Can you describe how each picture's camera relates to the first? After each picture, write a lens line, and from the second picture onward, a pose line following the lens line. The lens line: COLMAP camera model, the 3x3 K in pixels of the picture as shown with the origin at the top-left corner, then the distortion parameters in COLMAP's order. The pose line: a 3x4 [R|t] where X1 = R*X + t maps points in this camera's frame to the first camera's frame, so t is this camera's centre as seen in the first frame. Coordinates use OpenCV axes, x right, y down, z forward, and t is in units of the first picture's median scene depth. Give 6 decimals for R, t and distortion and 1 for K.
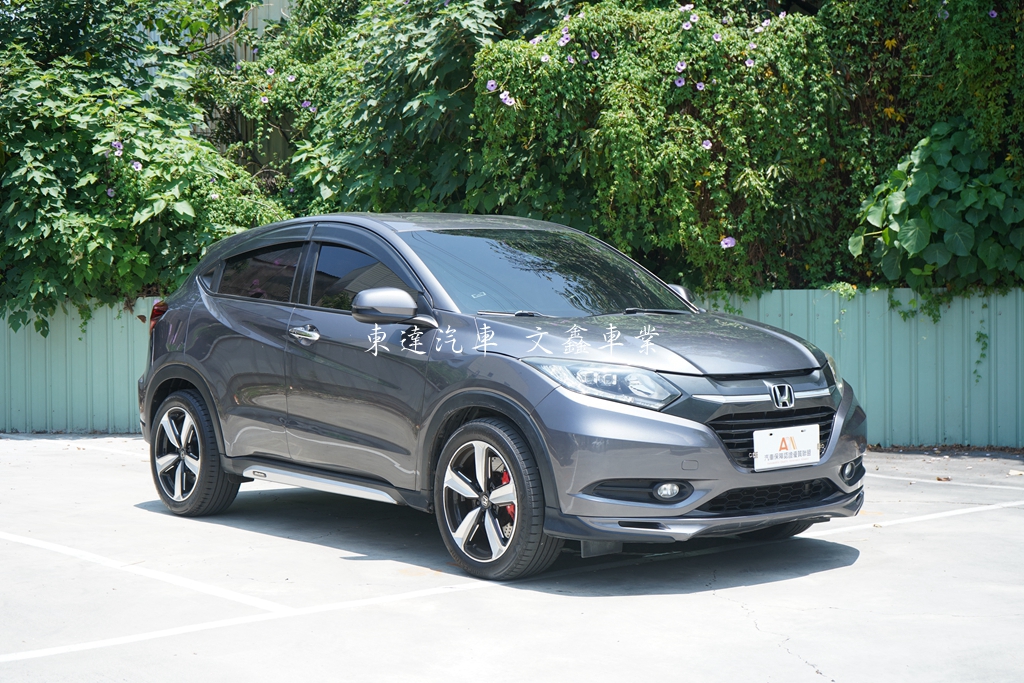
lens RADIAL K [[1731.3, 0, 515.0], [0, 1731.3, 343.5], [0, 0, 1]] dist [-0.044734, 0.000000]
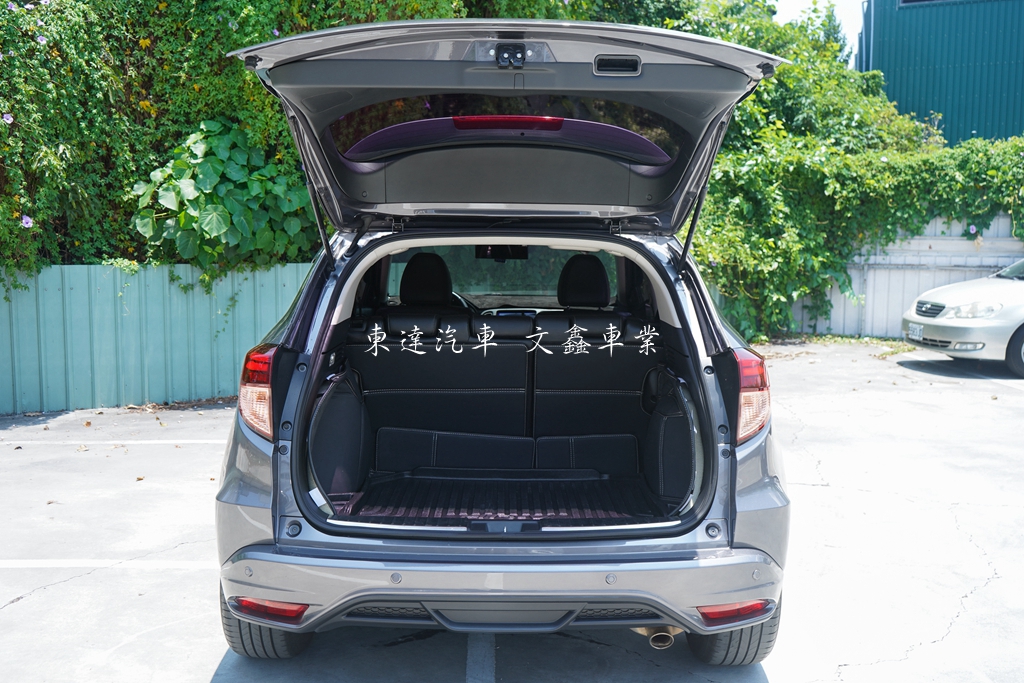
lens RADIAL K [[998.4, 0, 513.9], [0, 998.4, 342.8], [0, 0, 1]] dist [0.013439, 0.000000]
pose [[0.607079, -0.071380, 0.791429, -0.168630], [0.005682, 0.996322, 0.085502, -0.035637], [-0.794621, -0.047410, 0.605252, 0.421709]]
